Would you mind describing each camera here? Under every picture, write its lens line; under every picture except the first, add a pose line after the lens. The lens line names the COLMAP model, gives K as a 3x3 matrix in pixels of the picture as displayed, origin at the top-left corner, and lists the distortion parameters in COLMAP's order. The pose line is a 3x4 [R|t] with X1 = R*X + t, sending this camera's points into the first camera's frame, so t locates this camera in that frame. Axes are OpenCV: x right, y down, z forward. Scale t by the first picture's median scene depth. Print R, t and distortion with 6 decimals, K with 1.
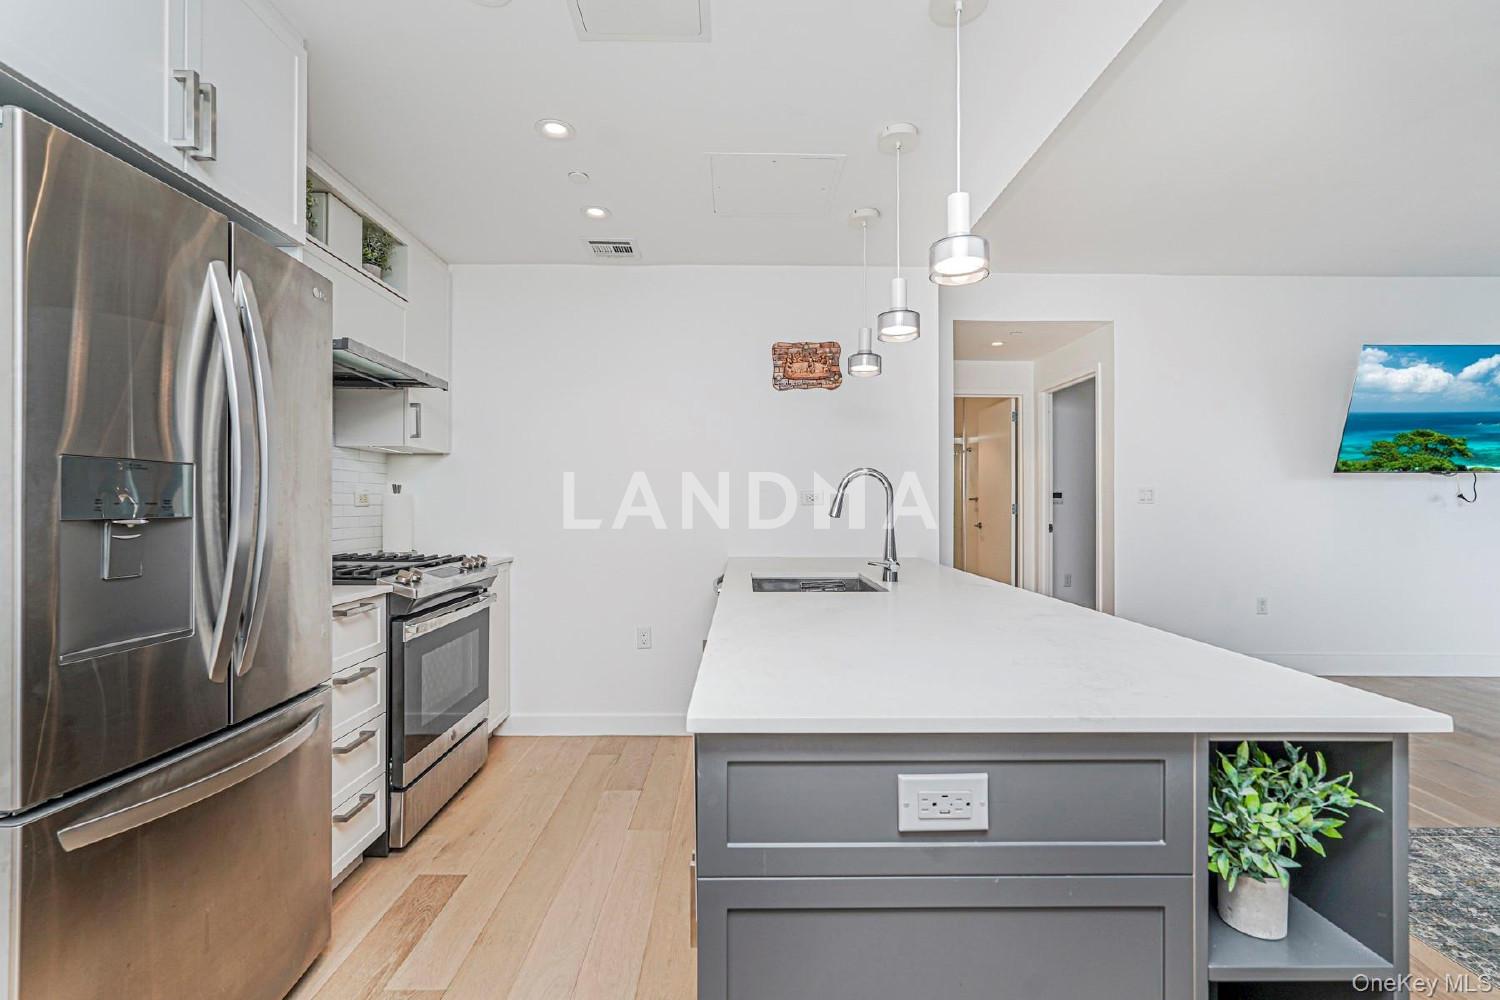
lens RADIAL K [[602.4, 0, 608.2], [0, 602.4, 471.3], [0, 0, 1]] dist [0.000591, 0.004858]
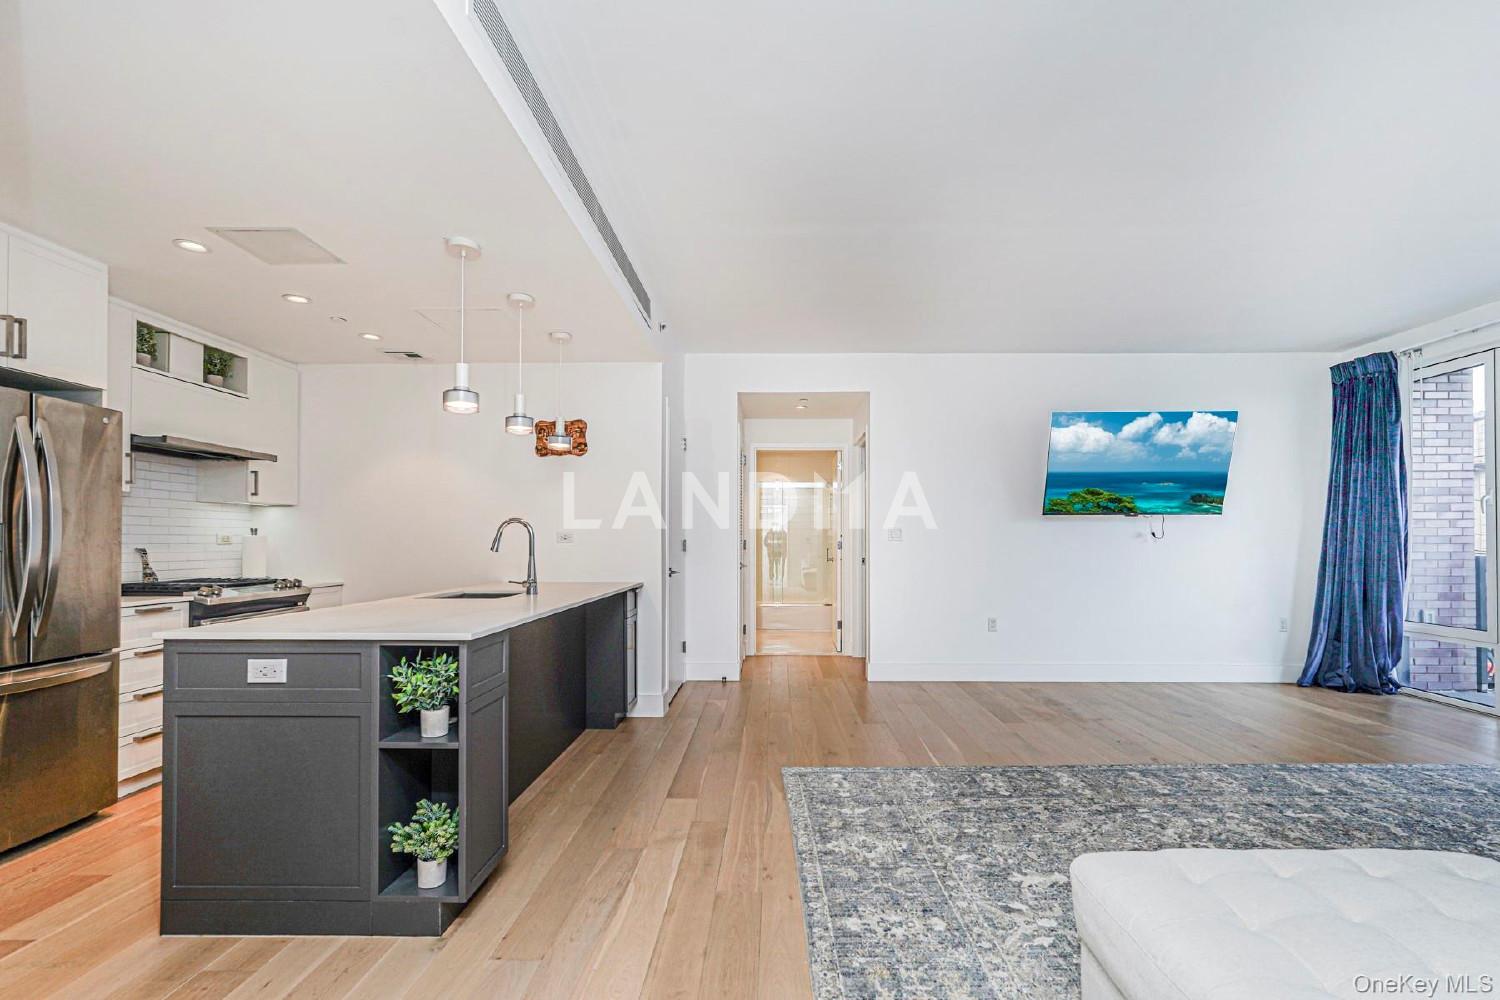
lens RADIAL K [[682.5, 0, 753.9], [0, 682.5, 501.3], [0, 0, 1]] dist [-0.010057, 0.000432]
pose [[0.999890, -0.004617, -0.014116, 0.916070], [0.004607, 0.999989, -0.000796, -0.038112], [0.014120, 0.000731, 0.999900, -0.594255]]
